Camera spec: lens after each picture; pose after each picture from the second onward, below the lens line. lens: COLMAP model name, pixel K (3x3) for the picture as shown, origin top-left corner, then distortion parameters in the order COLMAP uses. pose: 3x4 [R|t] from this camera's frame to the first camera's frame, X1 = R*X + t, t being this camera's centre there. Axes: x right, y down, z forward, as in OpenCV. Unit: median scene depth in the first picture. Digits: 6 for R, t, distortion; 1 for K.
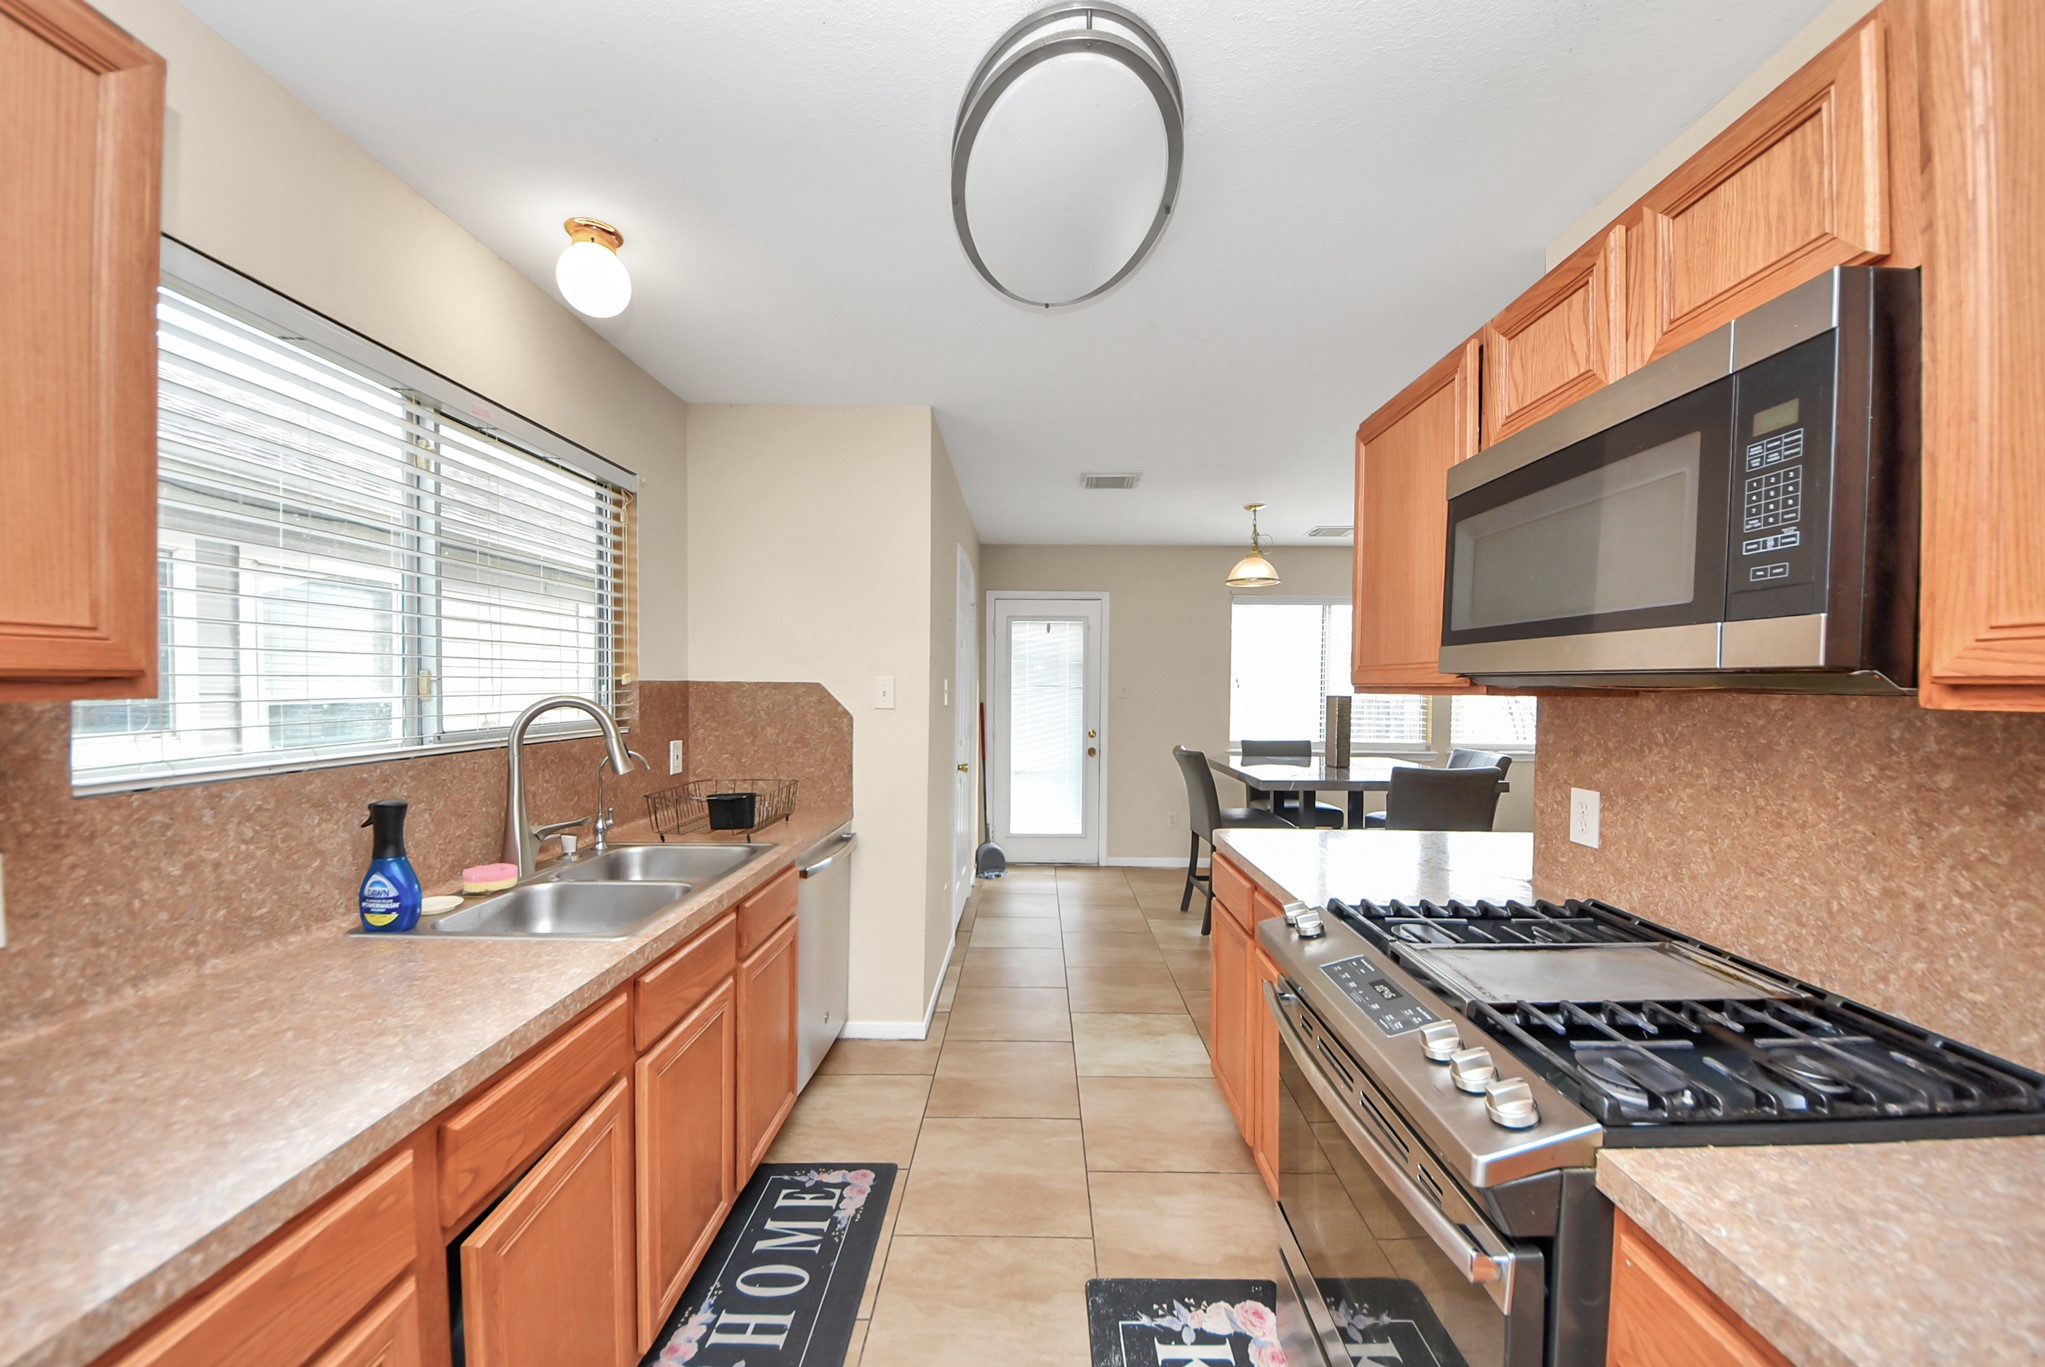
lens RADIAL K [[746.1, 0, 1022.5], [0, 746.1, 683.5], [0, 0, 1]] dist [0.035484, -0.019093]
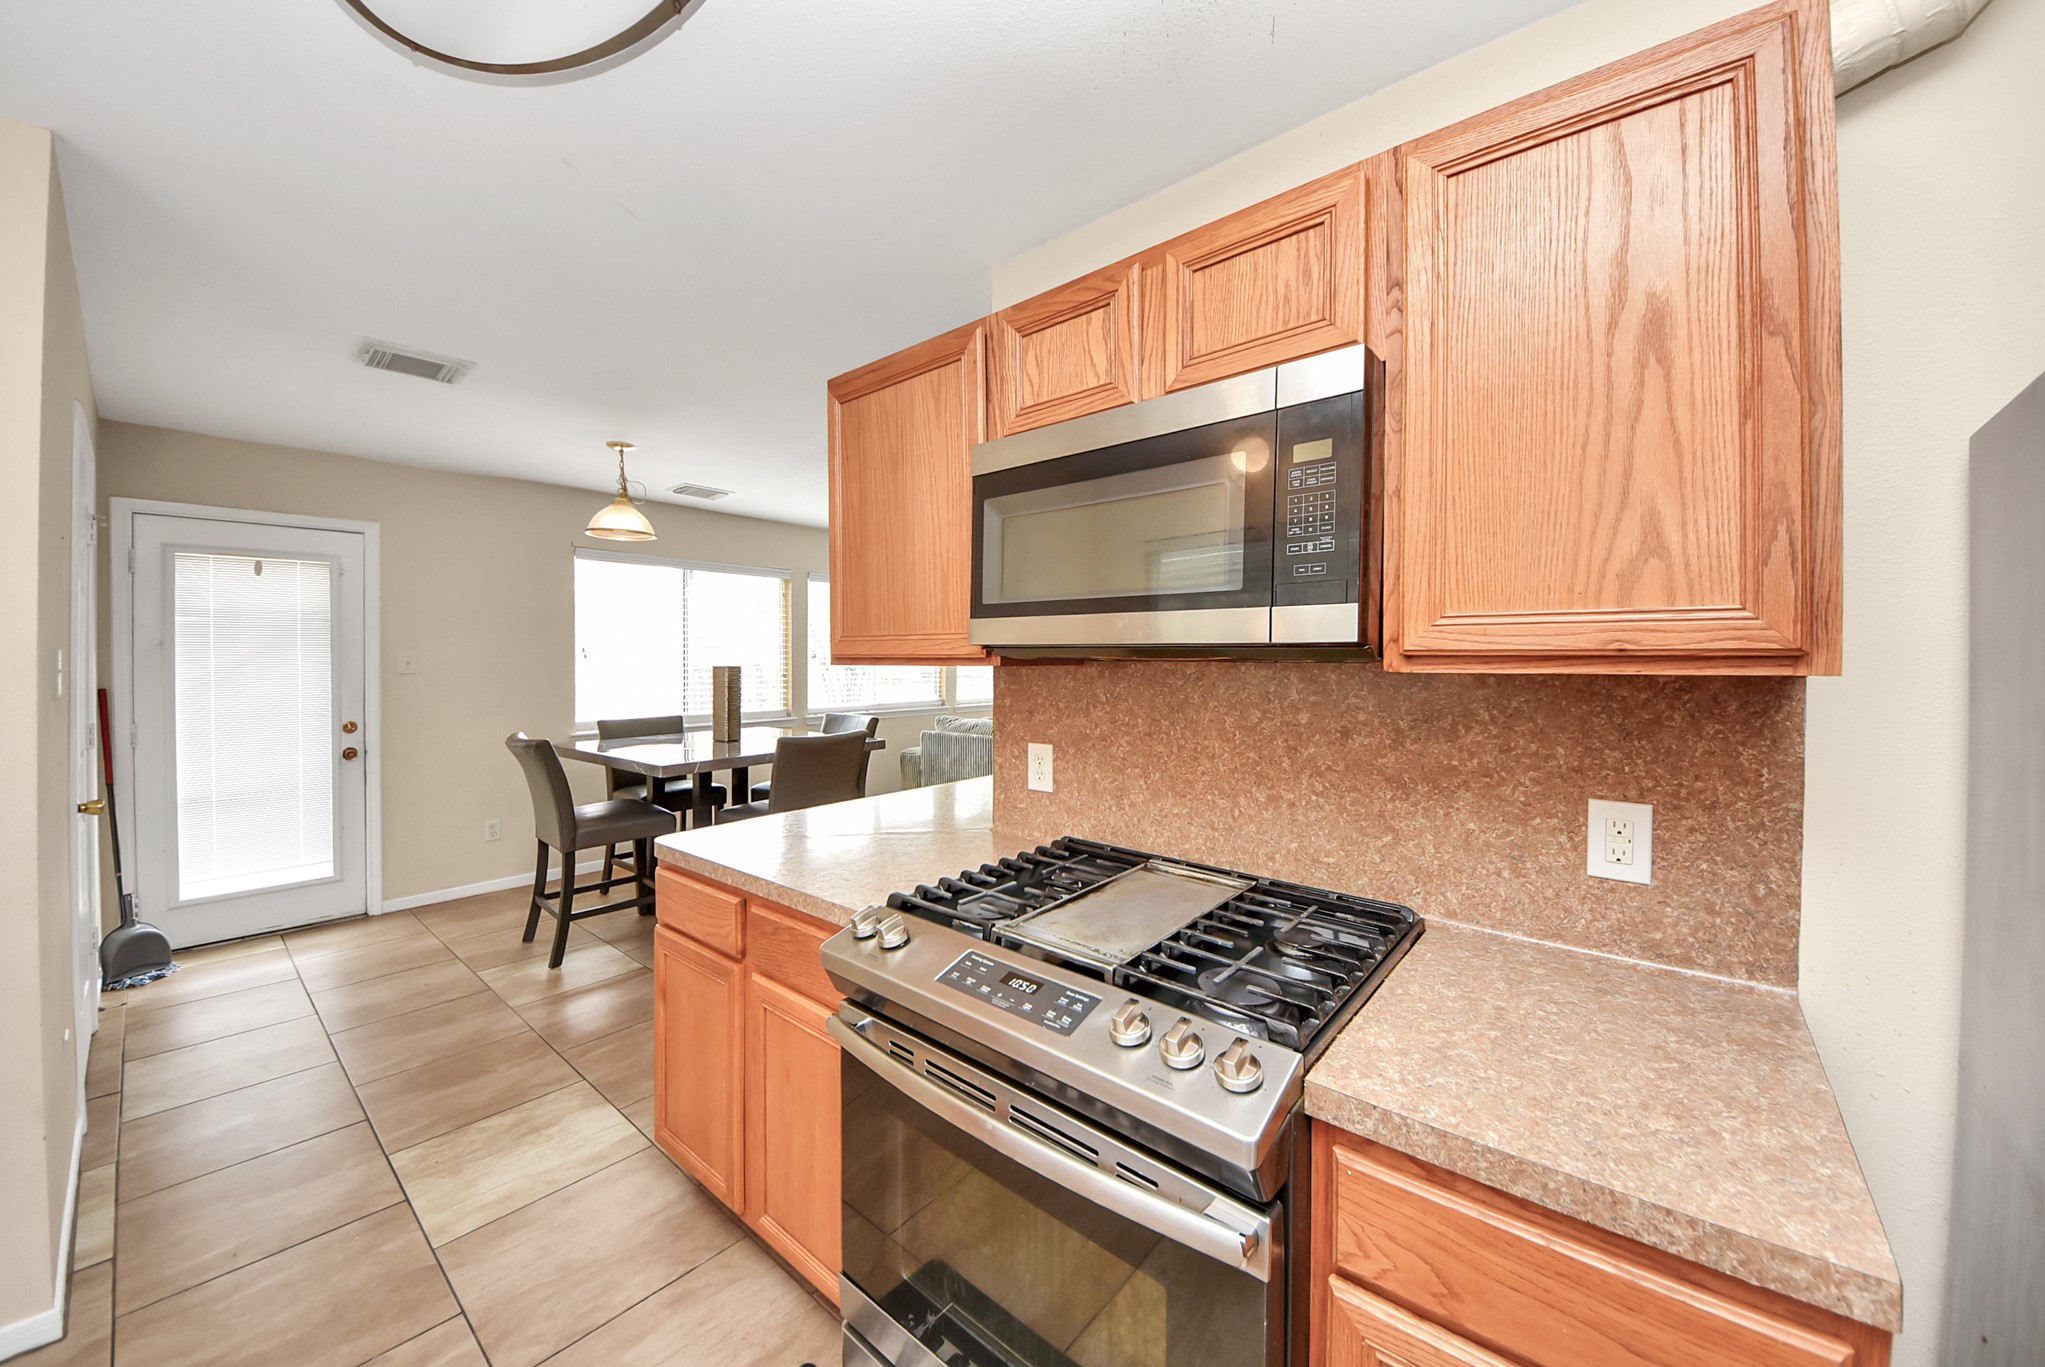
lens RADIAL K [[733.1, 0, 1023.1], [0, 733.1, 660.5], [0, 0, 1]] dist [0.035746, -0.018009]
pose [[0.634442, -0.012428, 0.772871, -0.172490], [0.003186, 0.999904, 0.013464, -0.005586], [-0.772964, -0.006080, 0.634421, 0.328917]]
